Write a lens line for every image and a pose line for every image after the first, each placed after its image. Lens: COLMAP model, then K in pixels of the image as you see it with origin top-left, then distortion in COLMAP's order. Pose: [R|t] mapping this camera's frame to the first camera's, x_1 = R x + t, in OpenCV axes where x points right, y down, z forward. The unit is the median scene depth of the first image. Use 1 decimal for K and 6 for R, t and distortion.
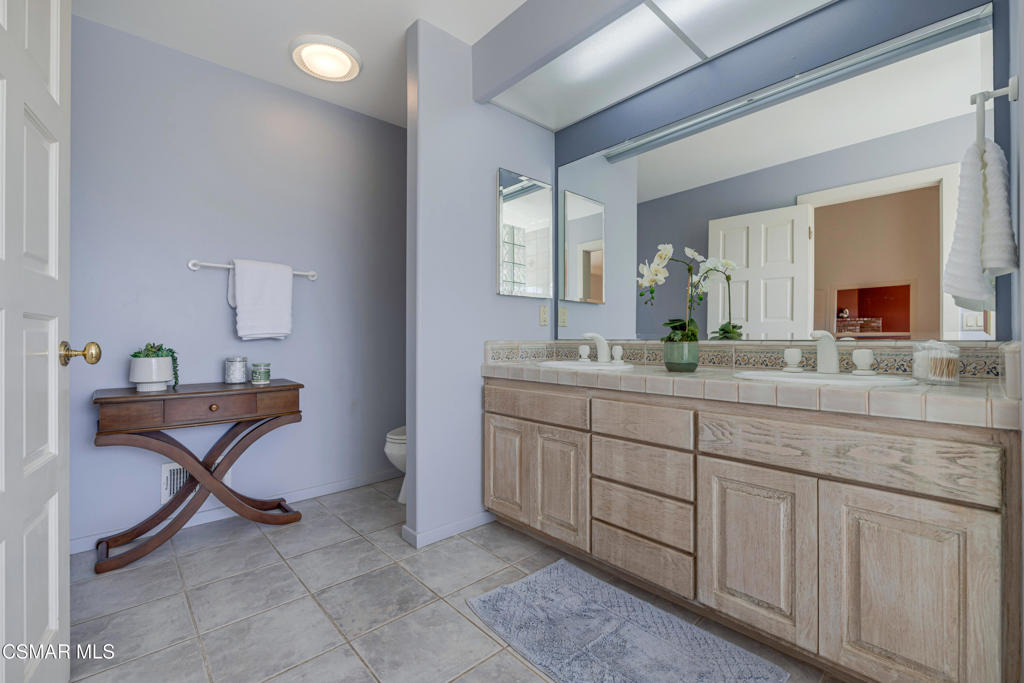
lens RADIAL K [[434.6, 0, 509.8], [0, 434.6, 334.1], [0, 0, 1]] dist [0.001215, 0.000091]
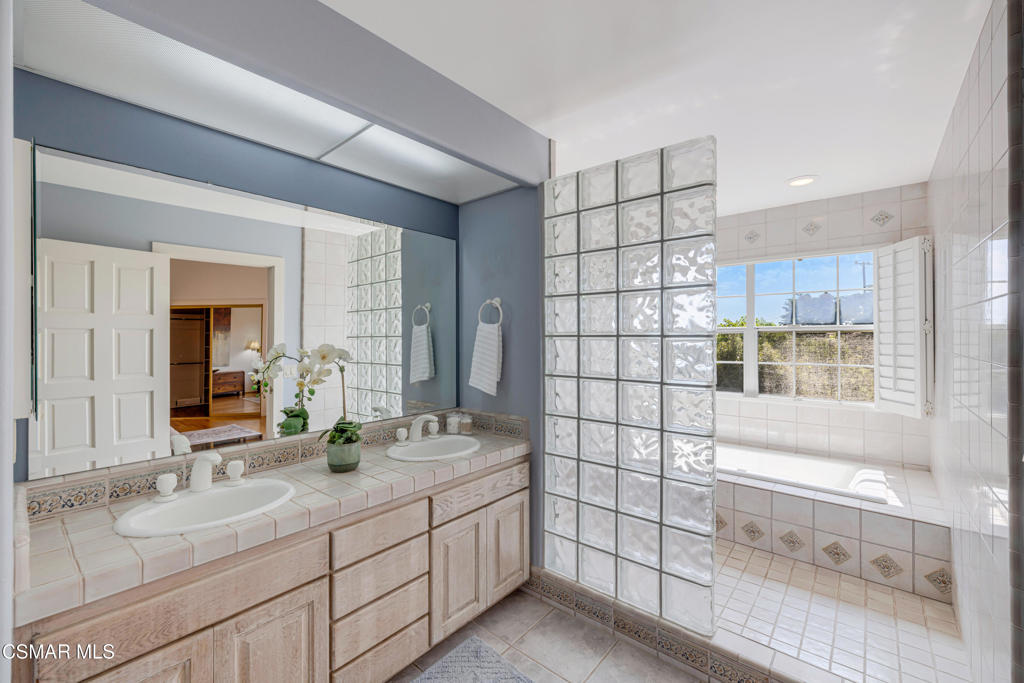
lens RADIAL K [[434.6, 0, 509.8], [0, 434.6, 334.1], [0, 0, 1]] dist [0.001215, 0.000091]
pose [[-0.124698, 0.006059, 0.992176, -0.856213], [-0.001168, 0.999980, -0.006253, -0.290216], [-0.992194, -0.001938, -0.124688, 0.919884]]
